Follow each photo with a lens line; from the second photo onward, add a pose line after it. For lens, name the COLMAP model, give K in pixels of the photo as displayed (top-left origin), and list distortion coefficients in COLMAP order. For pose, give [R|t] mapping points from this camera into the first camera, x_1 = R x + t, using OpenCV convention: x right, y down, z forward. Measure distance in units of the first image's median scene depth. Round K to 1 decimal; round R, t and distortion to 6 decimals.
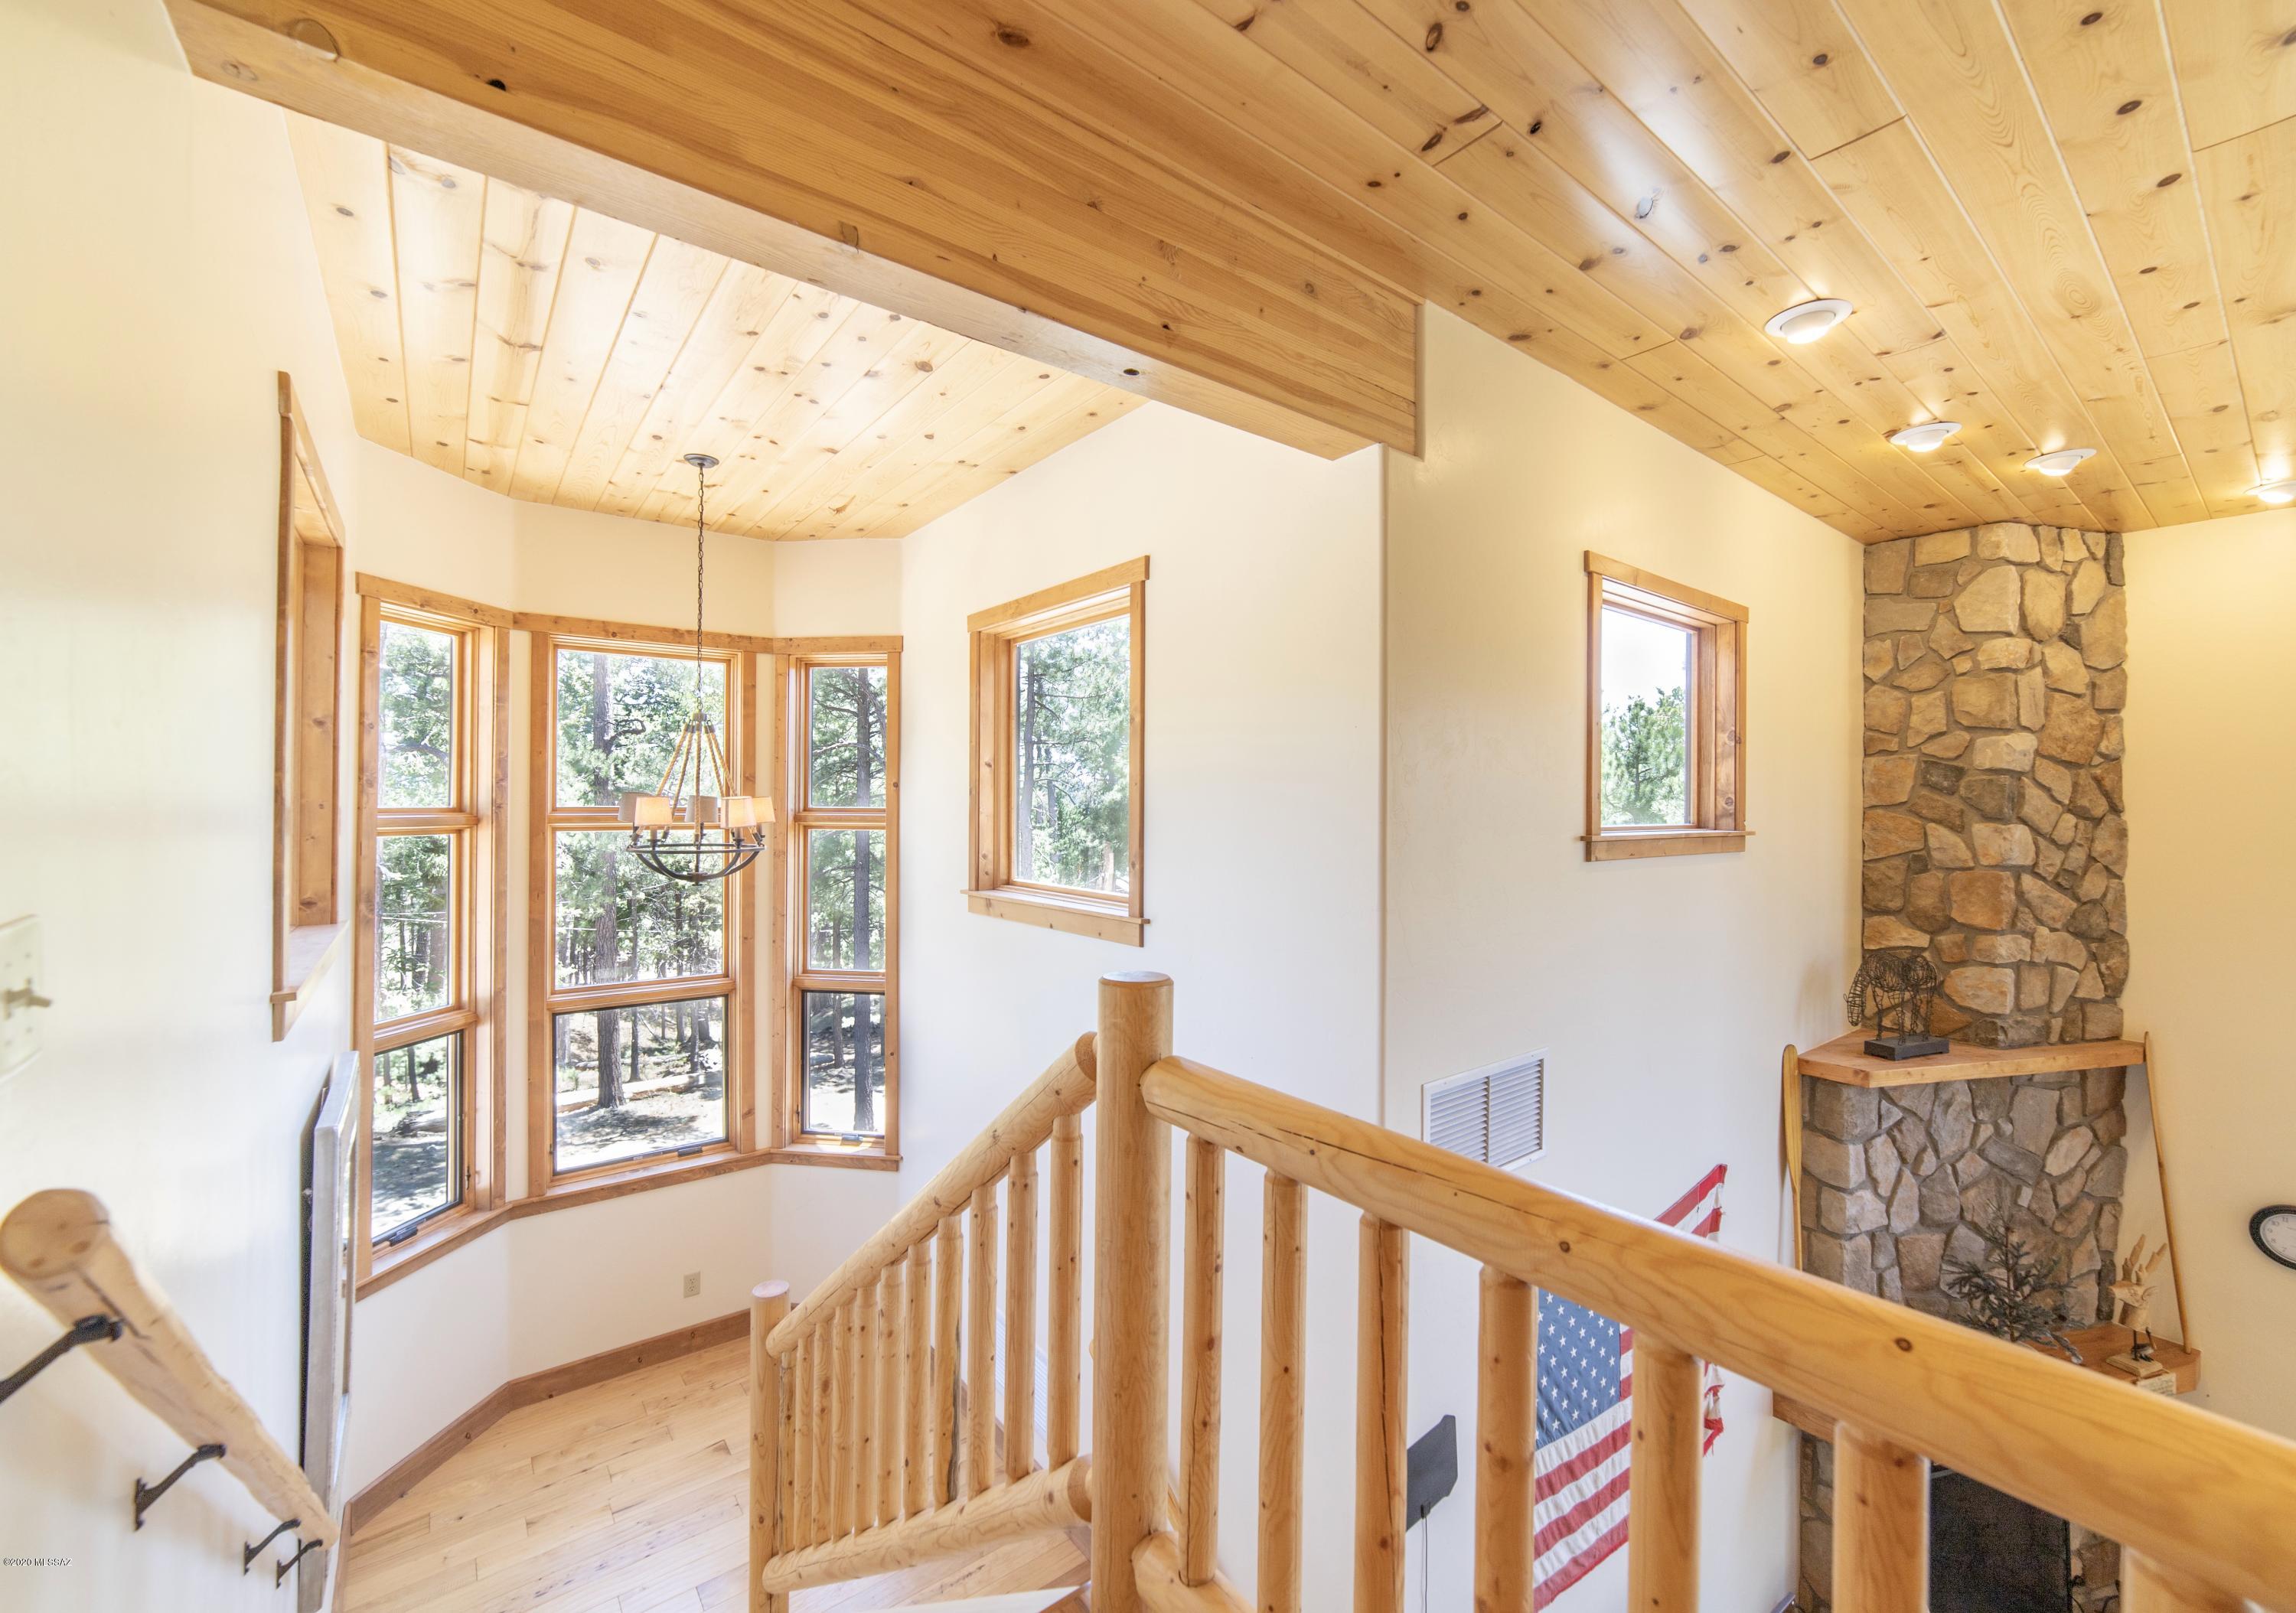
lens RADIAL K [[911.7, 0, 1149.0], [0, 911.7, 814.7], [0, 0, 1]] dist [-0.000034, 0.000030]
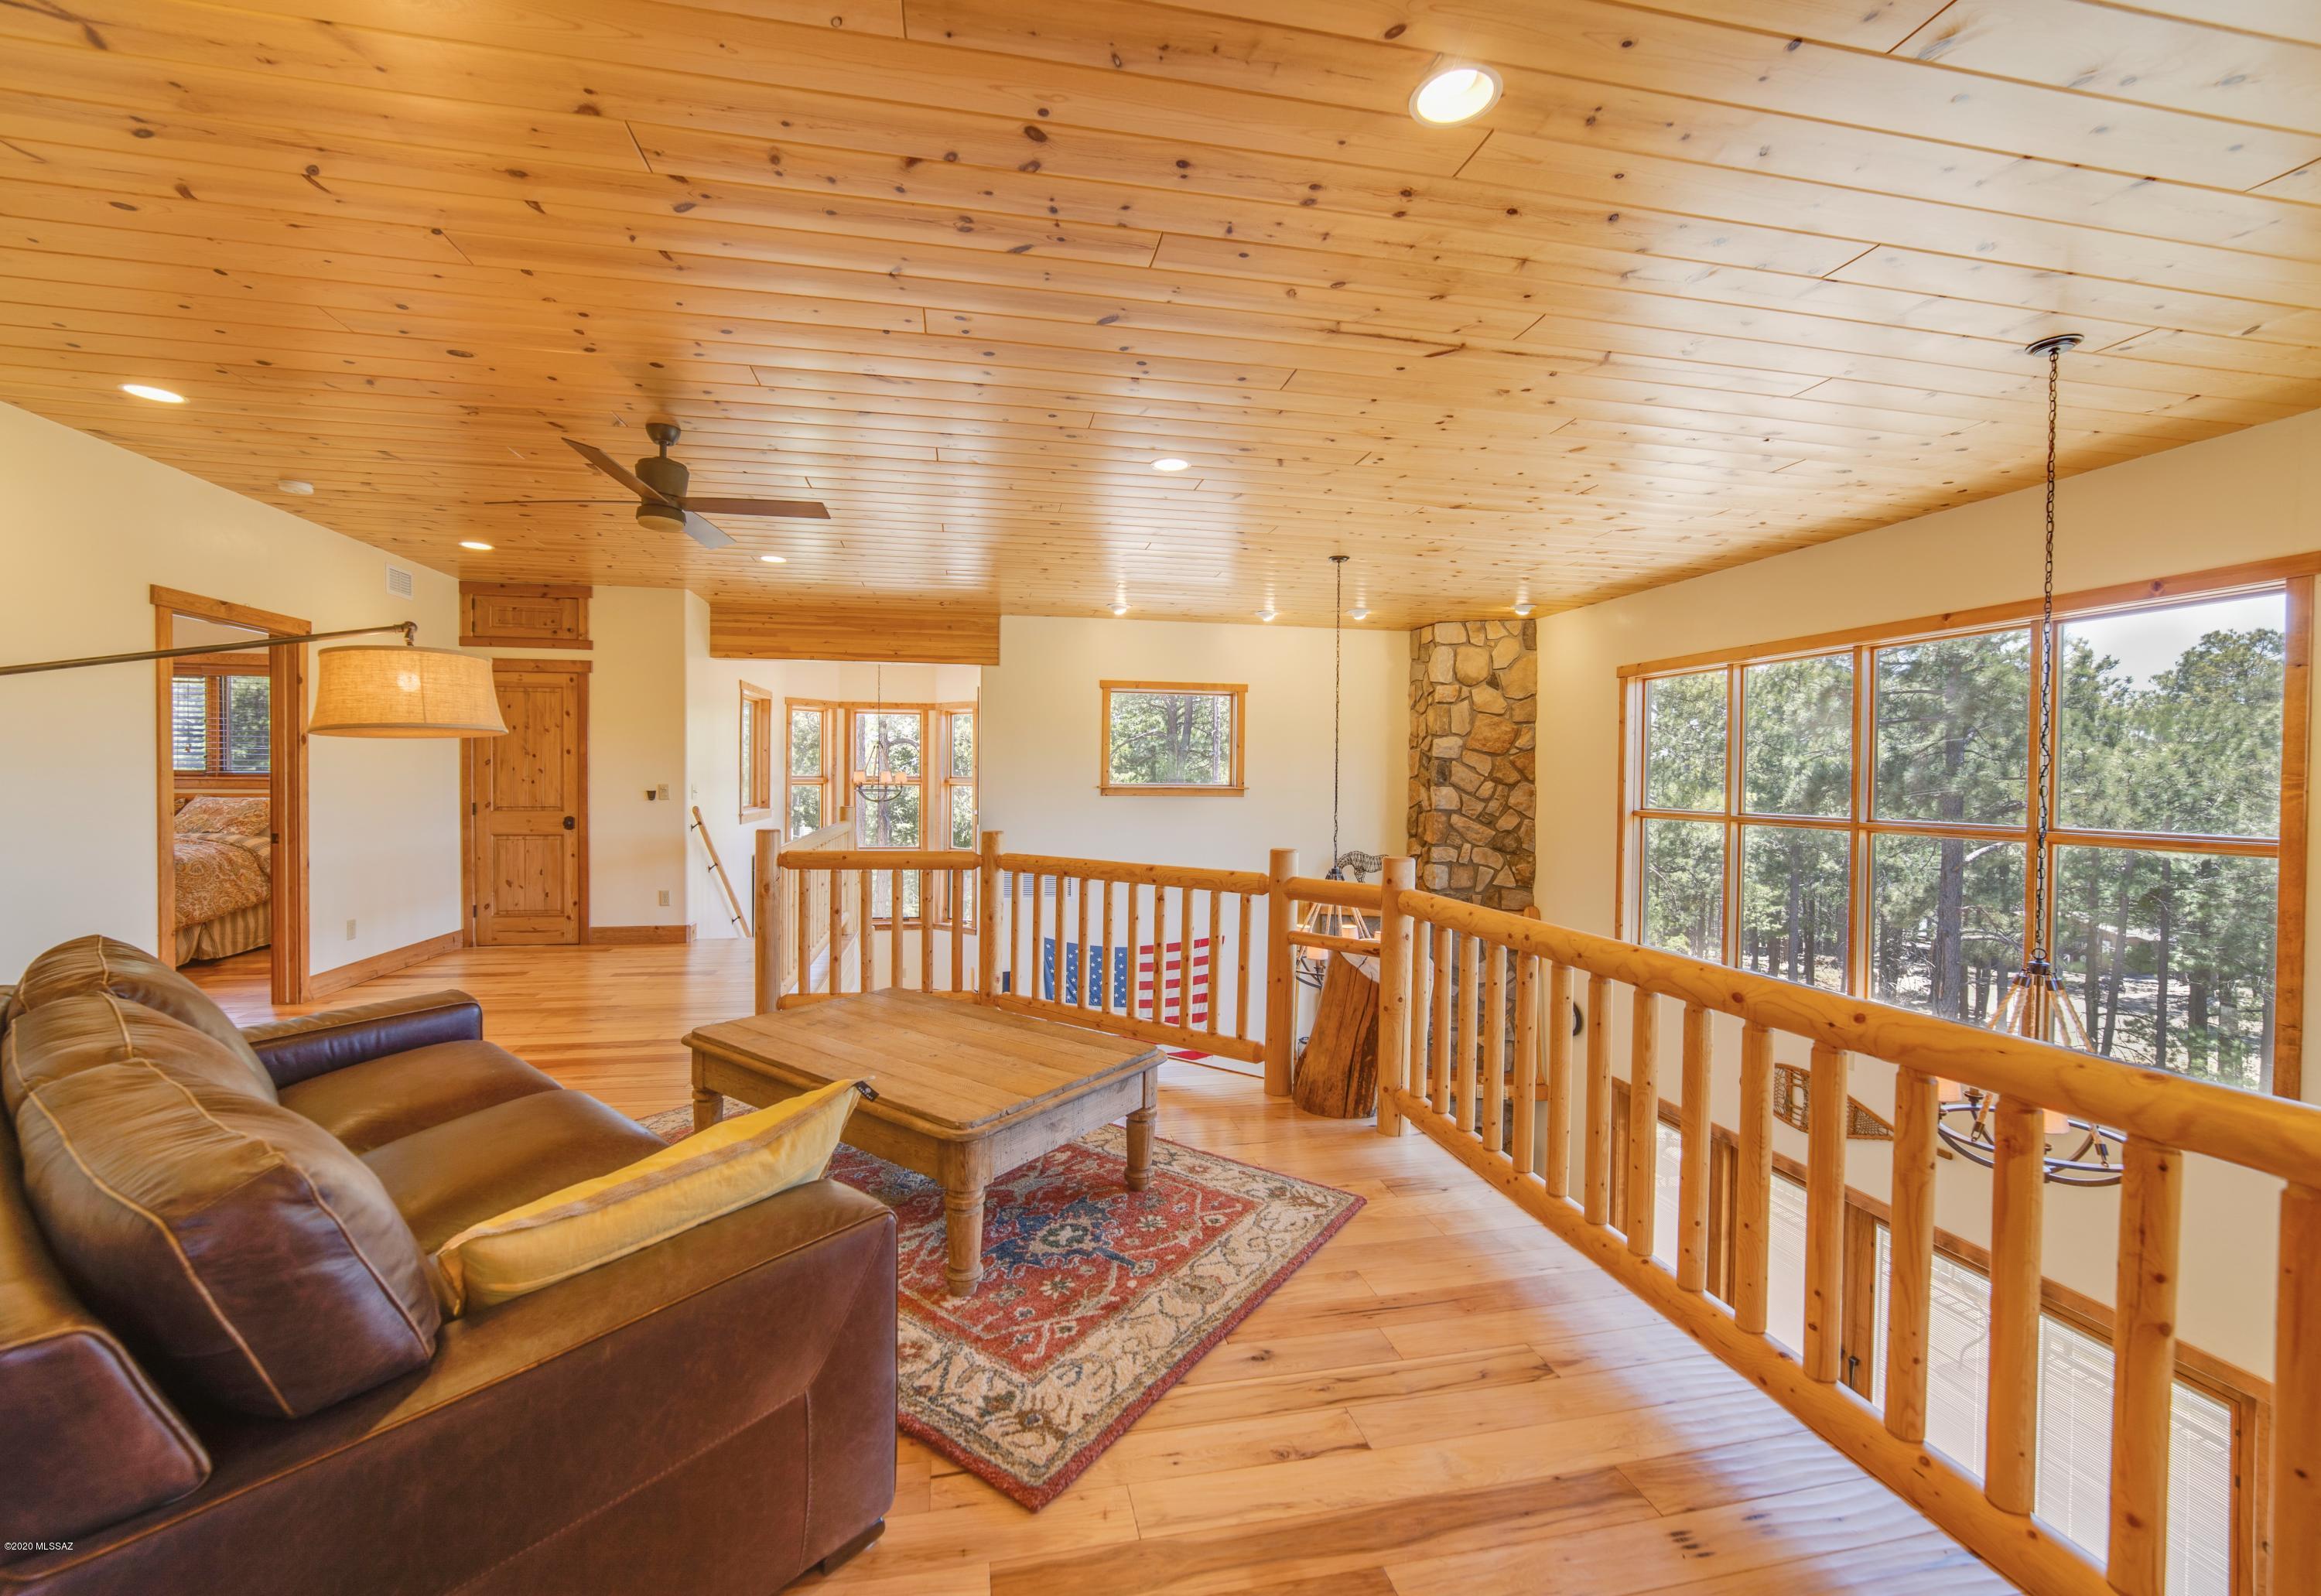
lens RADIAL K [[934.2, 0, 1153.4], [0, 934.2, 797.6], [0, 0, 1]] dist [-0.000051, 0.000376]
pose [[0.891748, 0.011050, -0.452398, 1.252482], [-0.009109, 0.999938, 0.006469, 0.024955], [0.452441, -0.001648, 0.891793, -0.927316]]
